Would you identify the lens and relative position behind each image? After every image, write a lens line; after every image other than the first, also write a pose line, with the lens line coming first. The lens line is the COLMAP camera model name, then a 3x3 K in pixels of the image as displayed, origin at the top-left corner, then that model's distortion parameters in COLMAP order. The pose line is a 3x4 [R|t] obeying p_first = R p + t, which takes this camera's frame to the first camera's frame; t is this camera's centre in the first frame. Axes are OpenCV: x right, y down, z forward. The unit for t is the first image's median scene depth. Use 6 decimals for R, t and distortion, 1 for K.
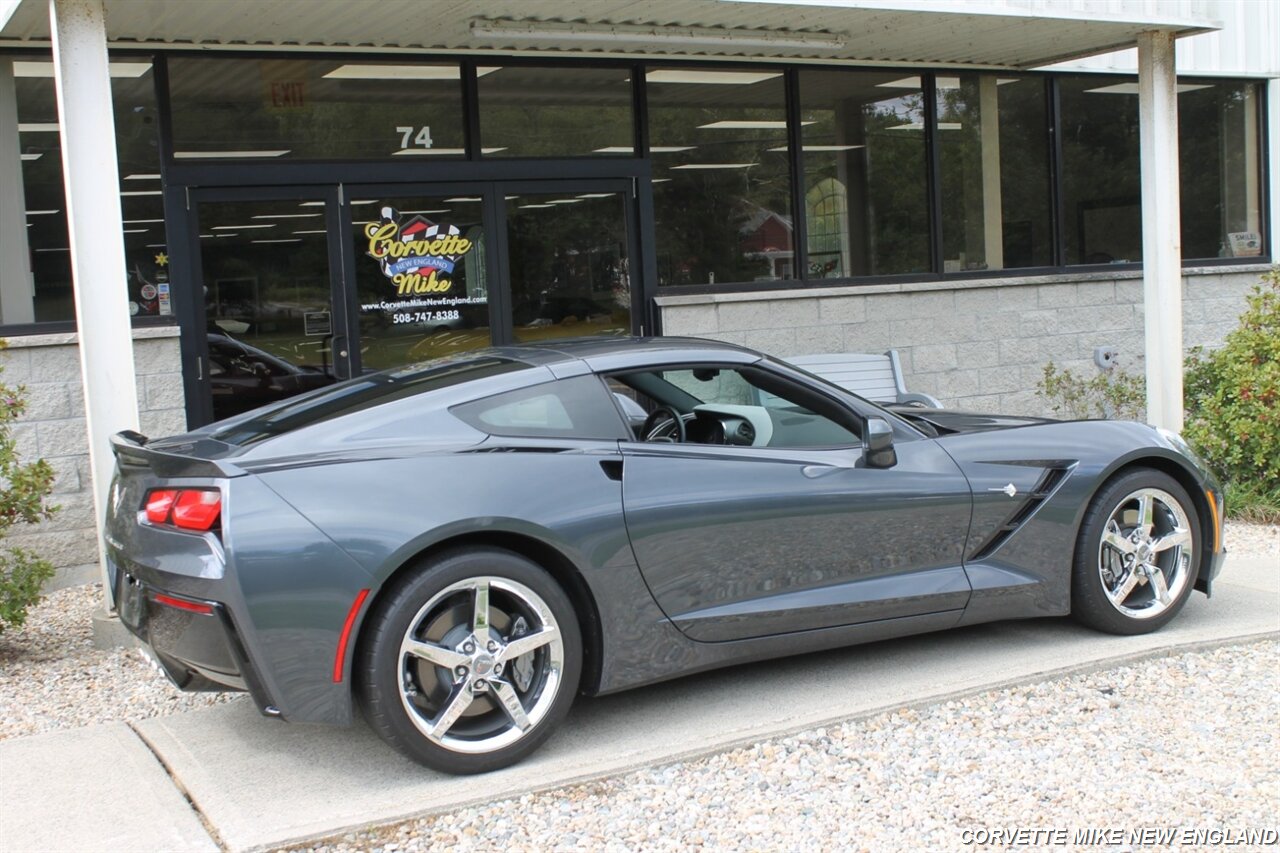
lens RADIAL K [[1559.8, 0, 641.8], [0, 1559.8, 425.8], [0, 0, 1]] dist [-0.071240, 0.072048]
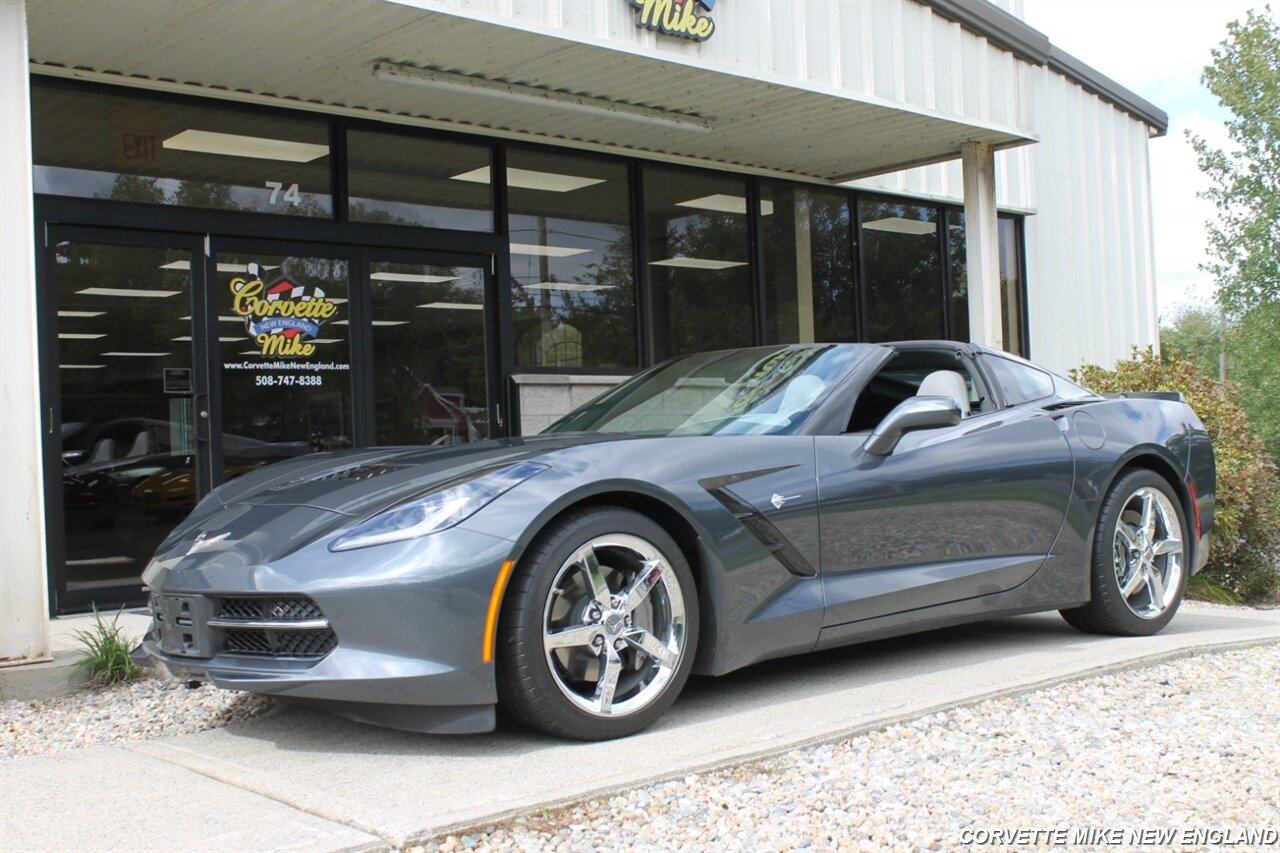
lens RADIAL K [[1478.0, 0, 641.0], [0, 1478.0, 428.5], [0, 0, 1]] dist [-0.113916, 0.211573]
pose [[0.972206, 0.020413, 0.233237, -0.139568], [0.007746, 0.992842, -0.119180, 0.067614], [-0.234000, 0.117674, 0.965089, 0.091963]]
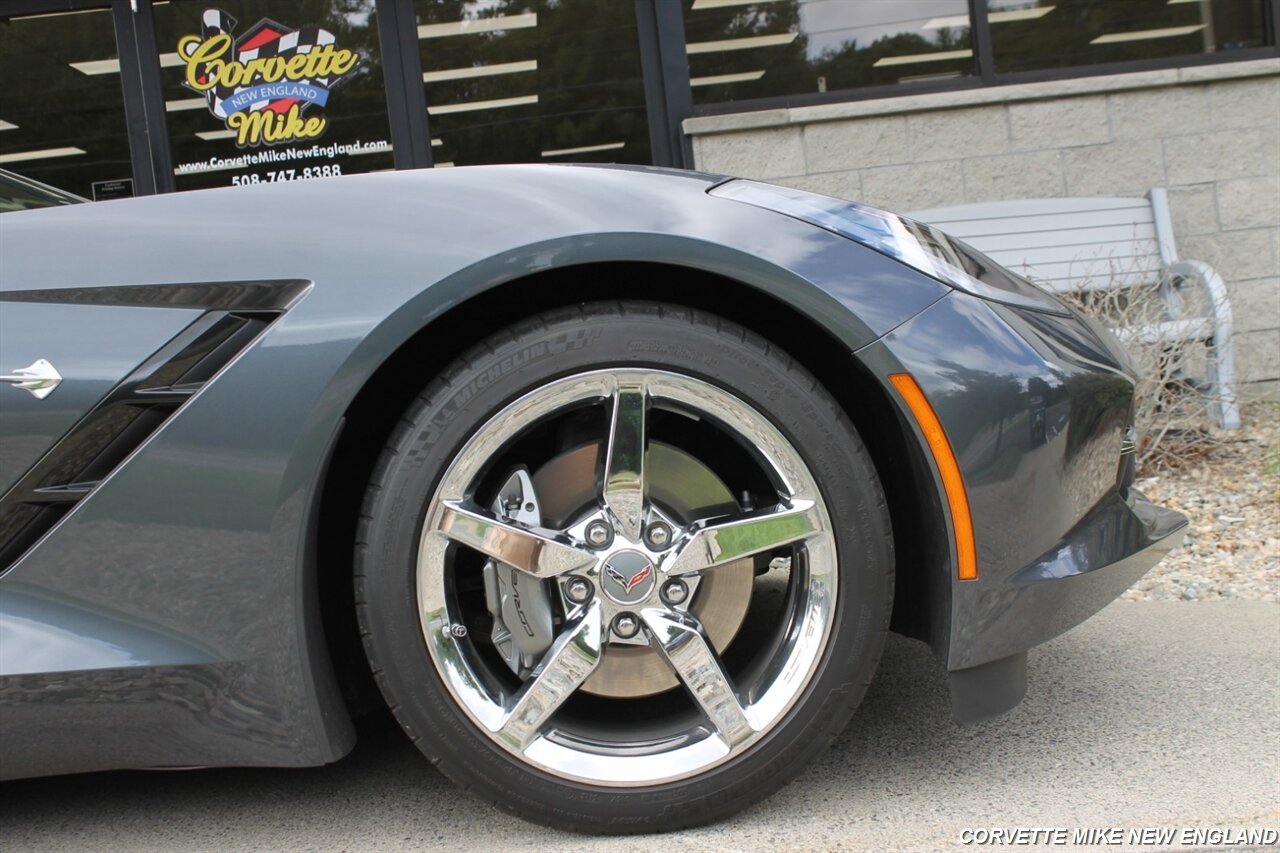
lens RADIAL K [[1637.5, 0, 703.1], [0, 1637.5, 413.1], [0, 0, 1]] dist [-0.057224, 0.039817]
pose [[0.906418, -0.022997, -0.421755, 0.295927], [0.026963, 0.999631, 0.003440, 0.028382], [0.421520, -0.014490, 0.906703, 0.472961]]
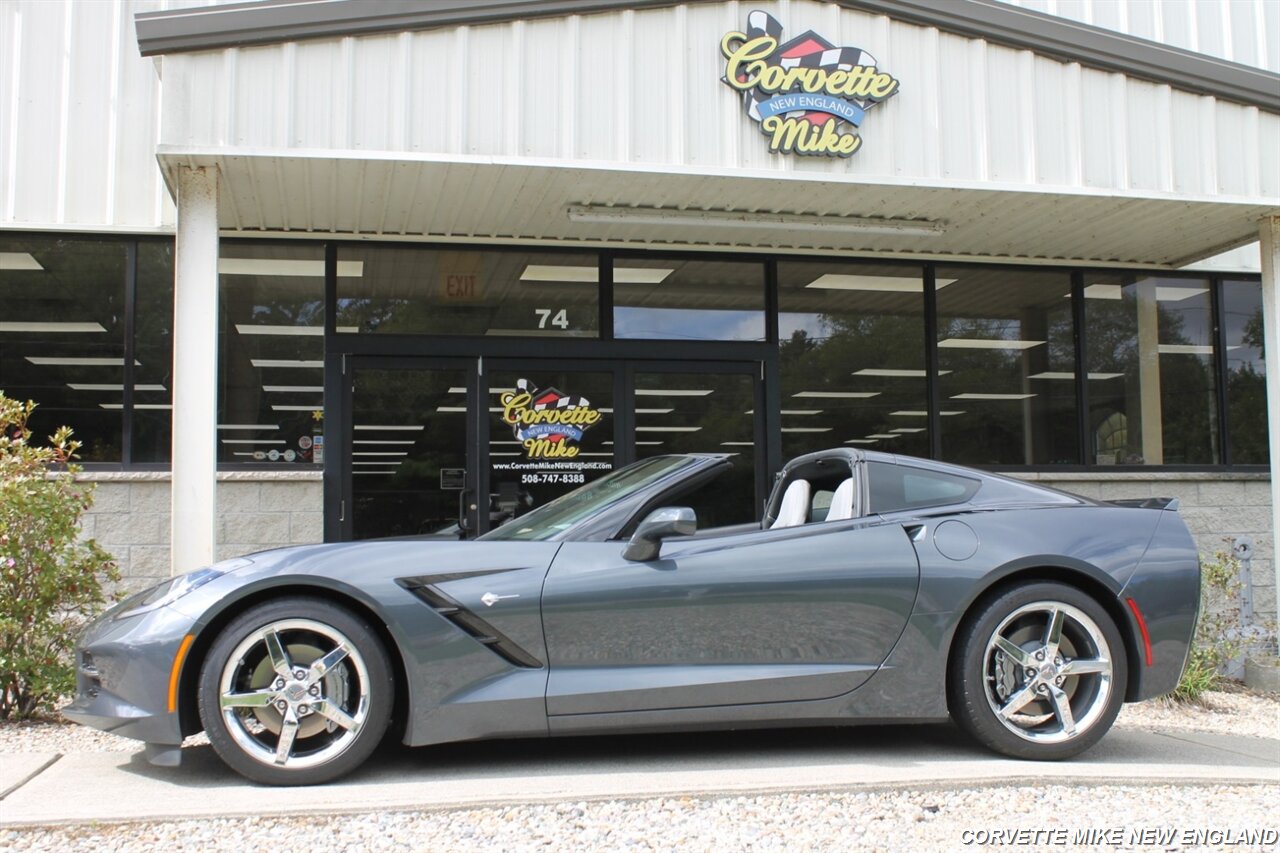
lens RADIAL K [[1430.4, 0, 644.8], [0, 1430.4, 430.1], [0, 0, 1]] dist [-0.113538, 0.143753]
pose [[0.958125, 0.018068, -0.285781, 0.214963], [-0.065674, 0.985270, -0.157891, 0.052432], [0.278719, 0.170048, 0.945198, 0.054696]]
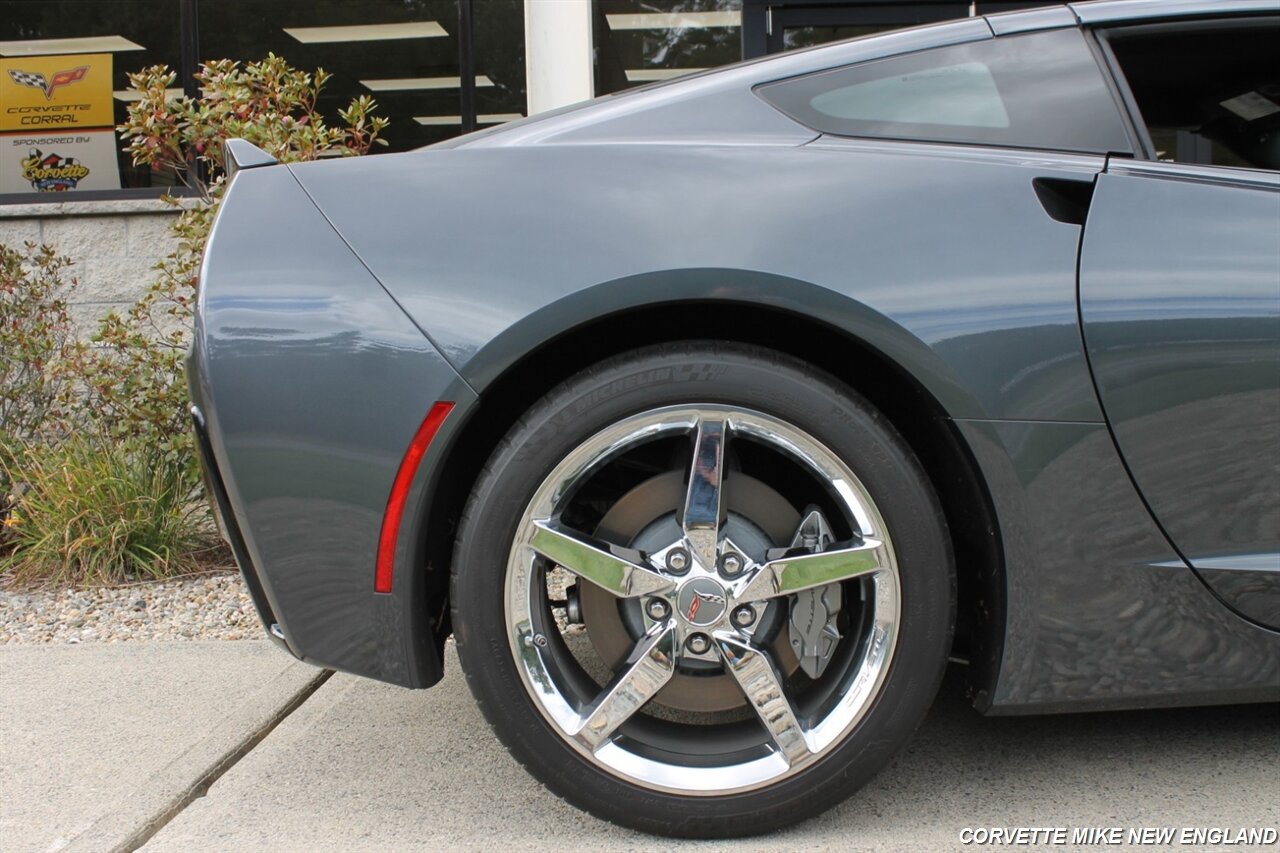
lens RADIAL K [[1478.0, 0, 641.0], [0, 1478.0, 428.5], [0, 0, 1]] dist [-0.113916, 0.211573]
pose [[0.856661, 0.068777, -0.511274, 0.046640], [-0.067147, 0.997508, 0.021679, 0.046274], [0.511490, 0.015759, 0.859144, 0.302247]]
